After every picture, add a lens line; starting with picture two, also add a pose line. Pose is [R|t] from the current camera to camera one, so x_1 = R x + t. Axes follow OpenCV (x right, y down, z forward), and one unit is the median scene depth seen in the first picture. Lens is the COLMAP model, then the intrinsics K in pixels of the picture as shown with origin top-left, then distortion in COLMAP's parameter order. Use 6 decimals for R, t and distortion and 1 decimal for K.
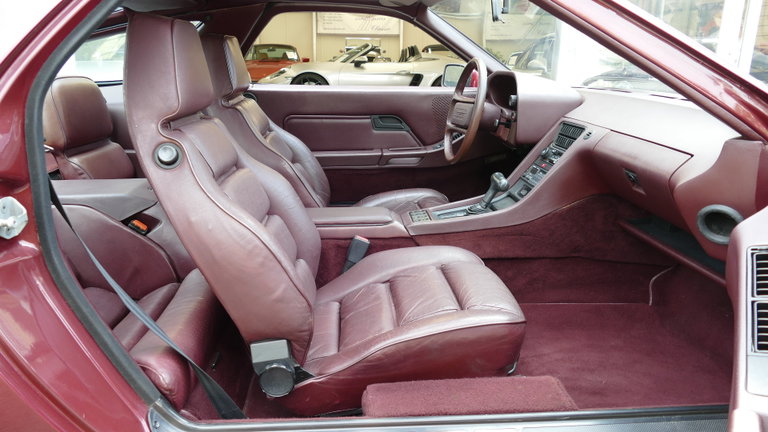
lens RADIAL K [[549.1, 0, 380.4], [0, 549.1, 217.0], [0, 0, 1]] dist [-0.022997, 0.017962]
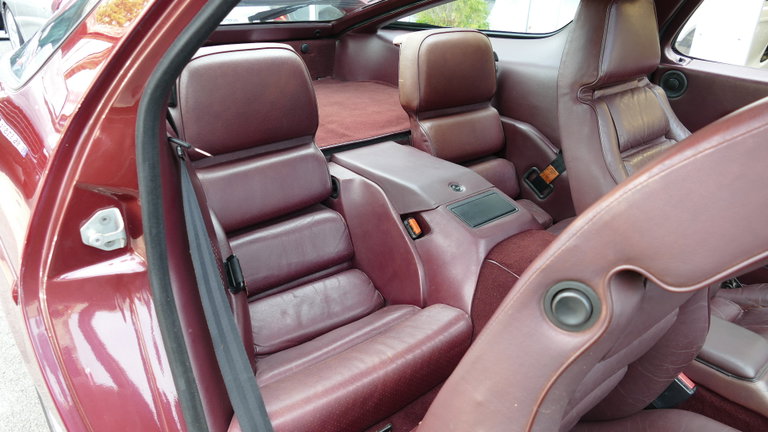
lens RADIAL K [[549.1, 0, 381.3], [0, 549.1, 214.7], [0, 0, 1]] dist [-0.022997, 0.017962]
pose [[0.601092, 0.342479, -0.722078, 0.131900], [-0.245478, 0.938967, 0.241000, -0.181200], [0.760545, 0.032391, 0.648477, 0.372349]]
